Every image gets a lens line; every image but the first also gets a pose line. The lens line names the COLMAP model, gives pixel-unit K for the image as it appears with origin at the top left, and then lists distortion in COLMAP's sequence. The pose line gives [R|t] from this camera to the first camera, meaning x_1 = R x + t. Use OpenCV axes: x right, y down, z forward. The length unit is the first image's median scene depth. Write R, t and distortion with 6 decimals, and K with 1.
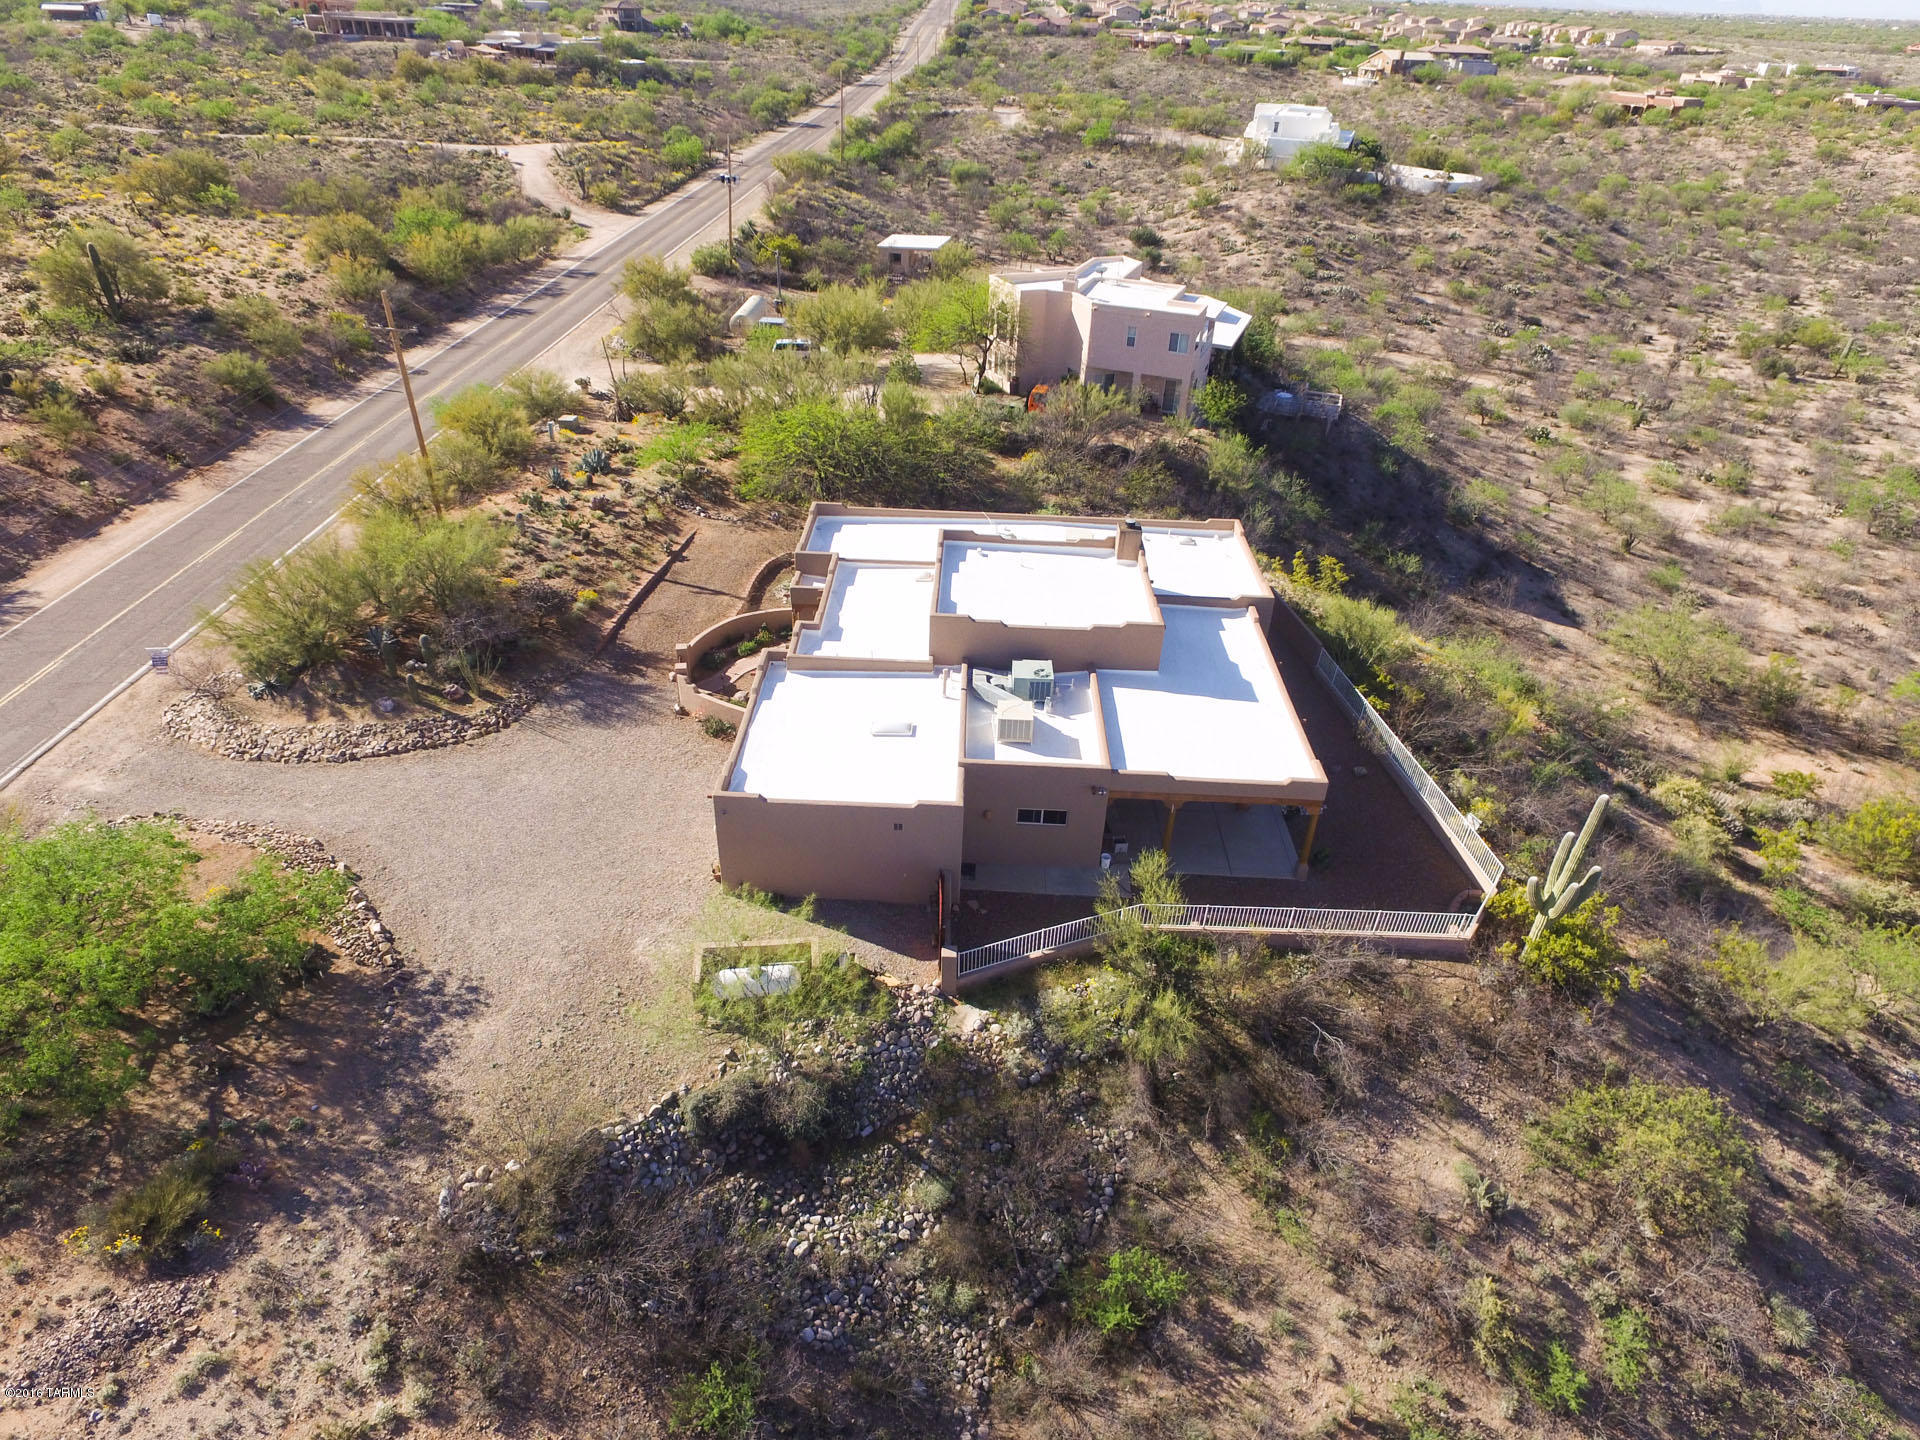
lens RADIAL K [[1119.5, 0, 959.6], [0, 1119.5, 720.9], [0, 0, 1]] dist [-0.011540, 0.016282]
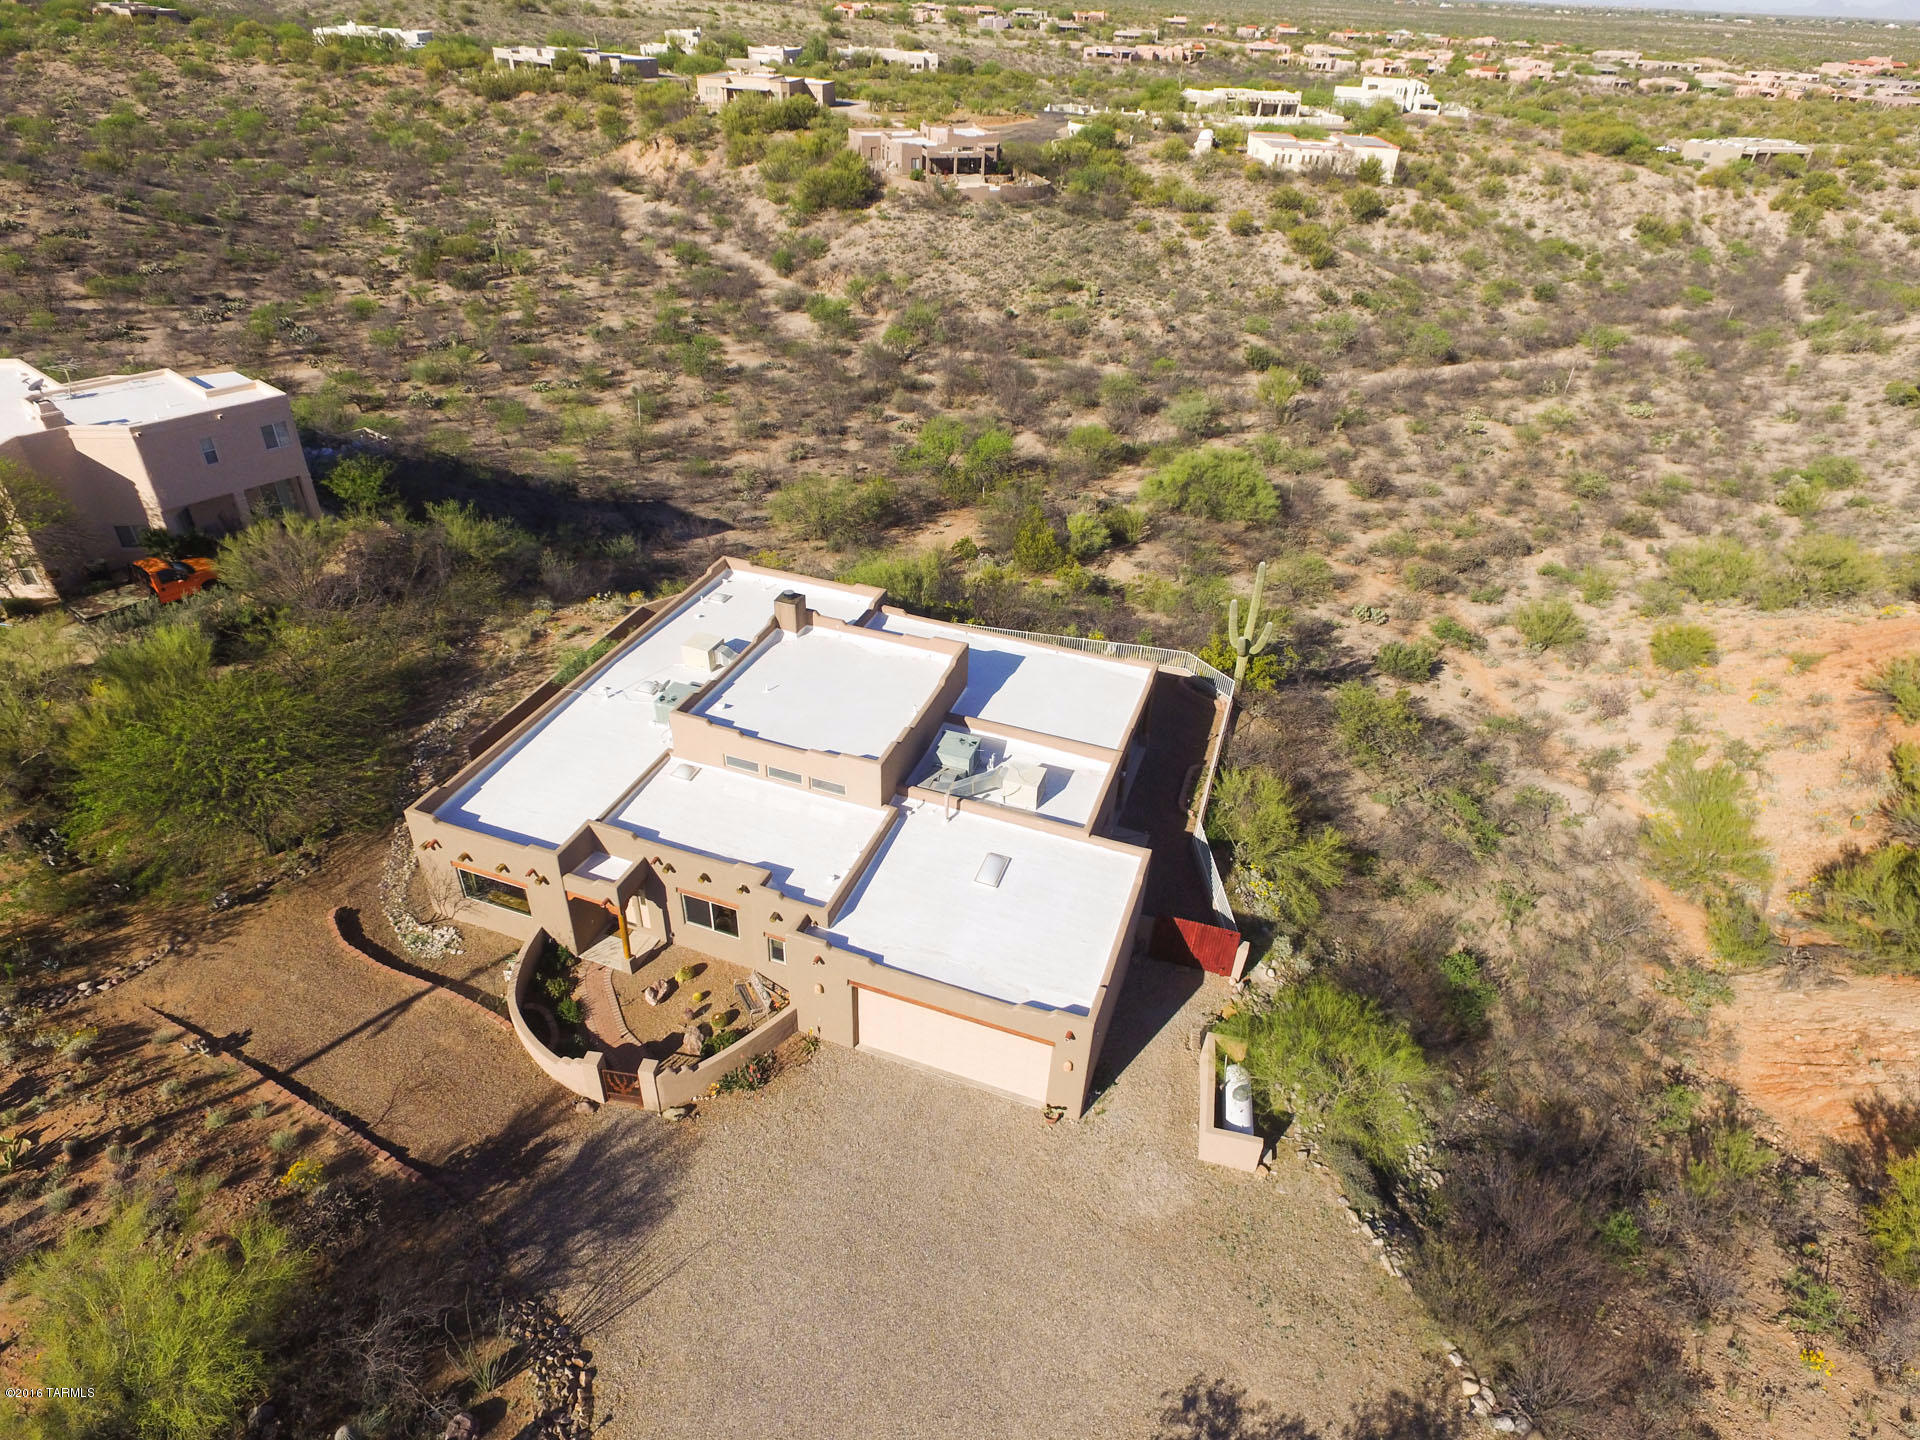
lens RADIAL K [[1119.5, 0, 959.6], [0, 1119.5, 720.9], [0, 0, 1]] dist [-0.011540, 0.016282]
pose [[0.312995, -0.552175, 0.772747, -0.514971], [0.498250, 0.788140, 0.361362, -0.315081], [-0.808567, 0.271917, 0.521805, 0.366637]]
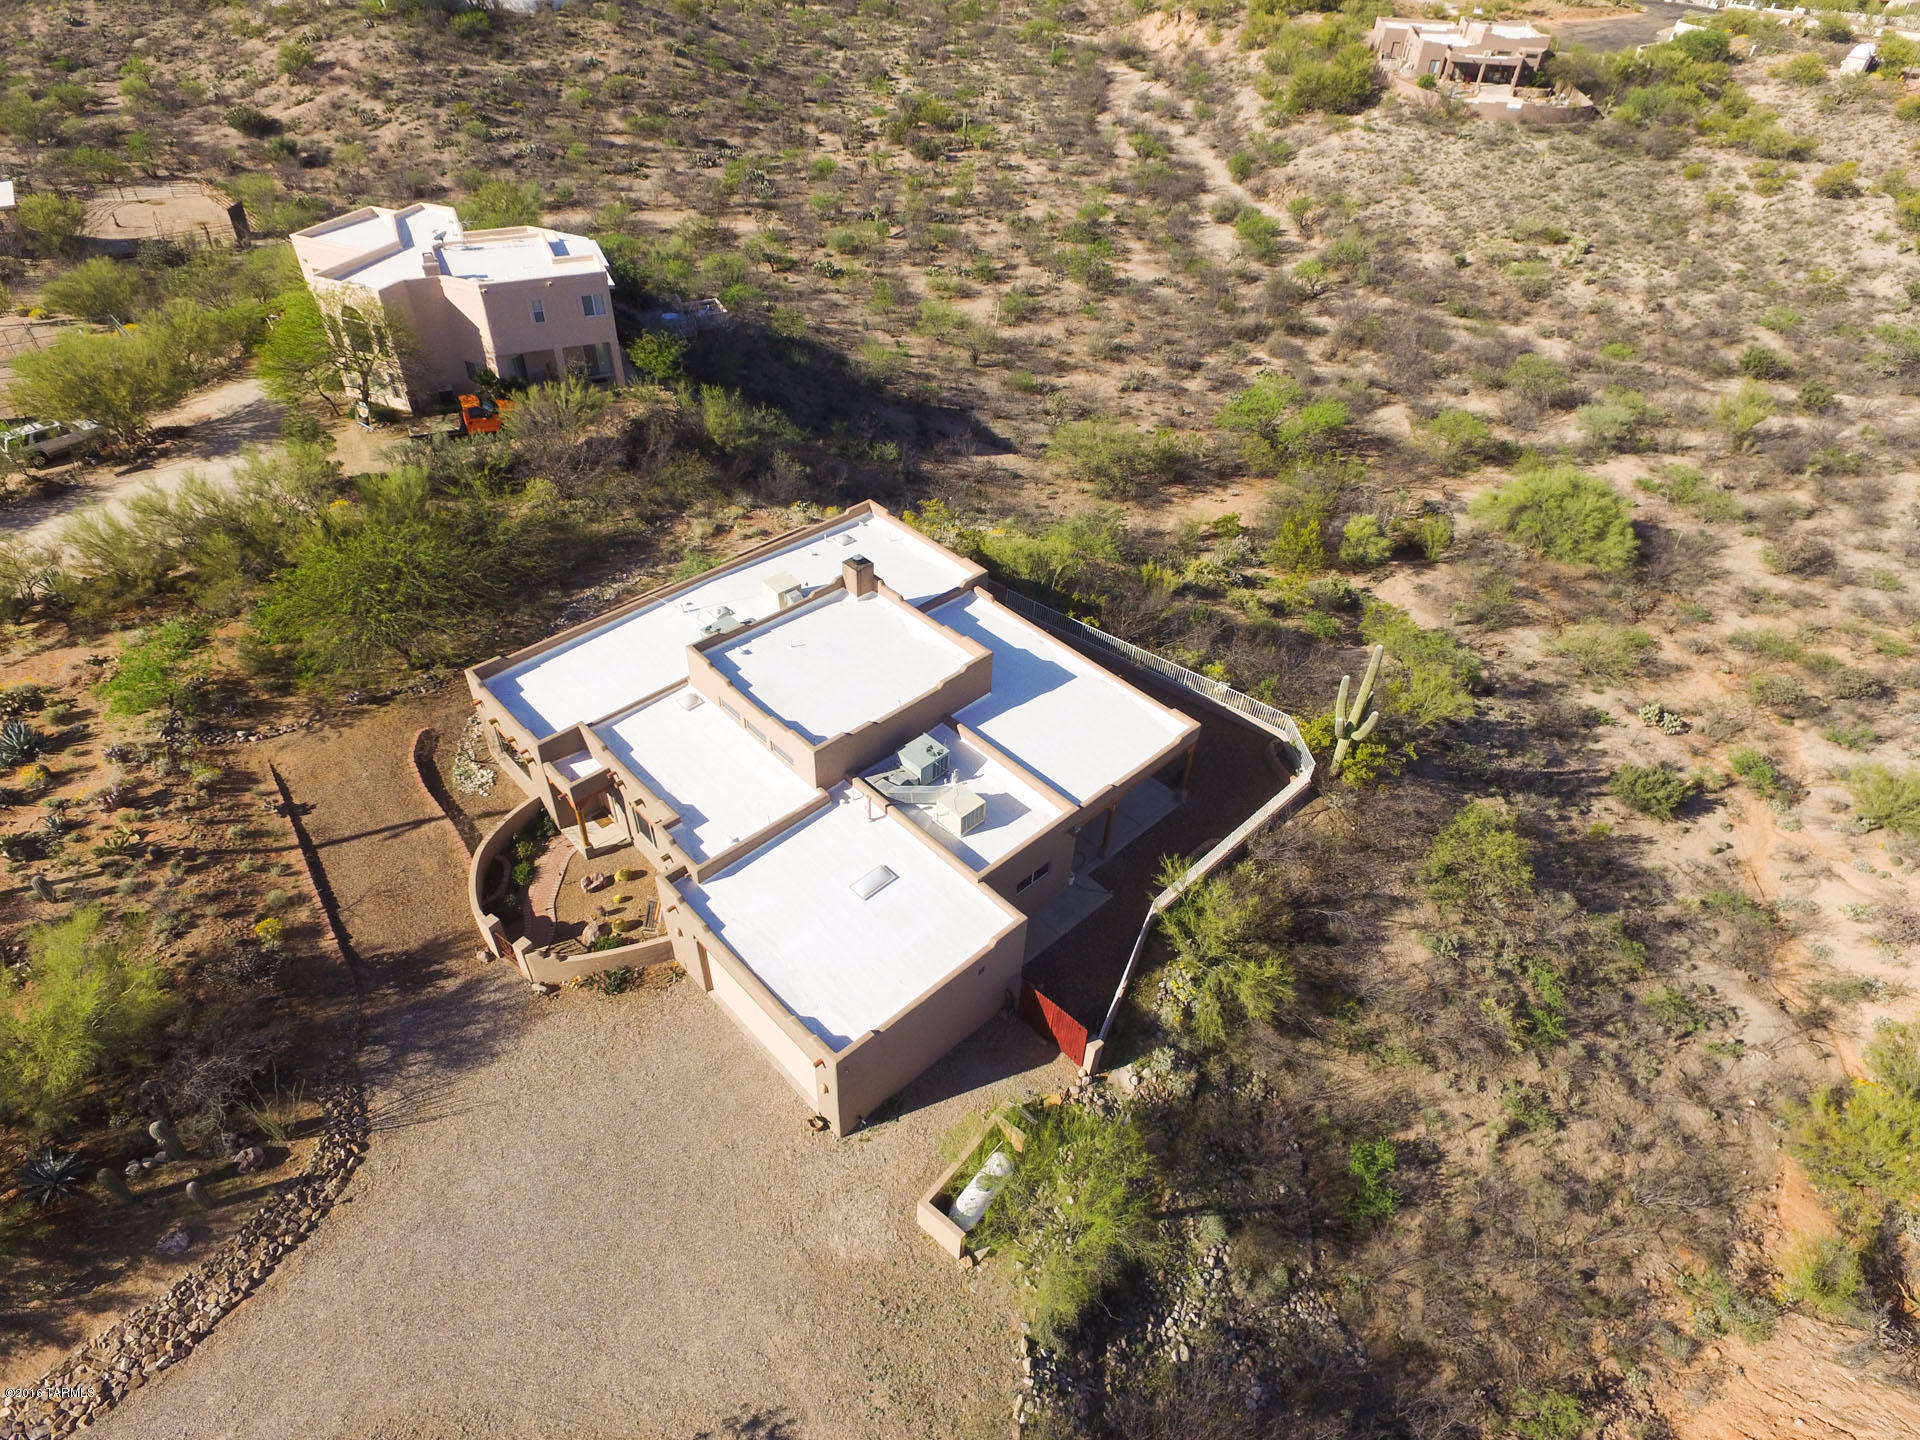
lens RADIAL K [[1119.5, 0, 959.6], [0, 1119.5, 720.9], [0, 0, 1]] dist [-0.011540, 0.016282]
pose [[0.707888, -0.468977, 0.528162, -0.321667], [0.377634, 0.883207, 0.278098, -0.253152], [-0.596897, 0.002590, 0.802313, 0.139486]]
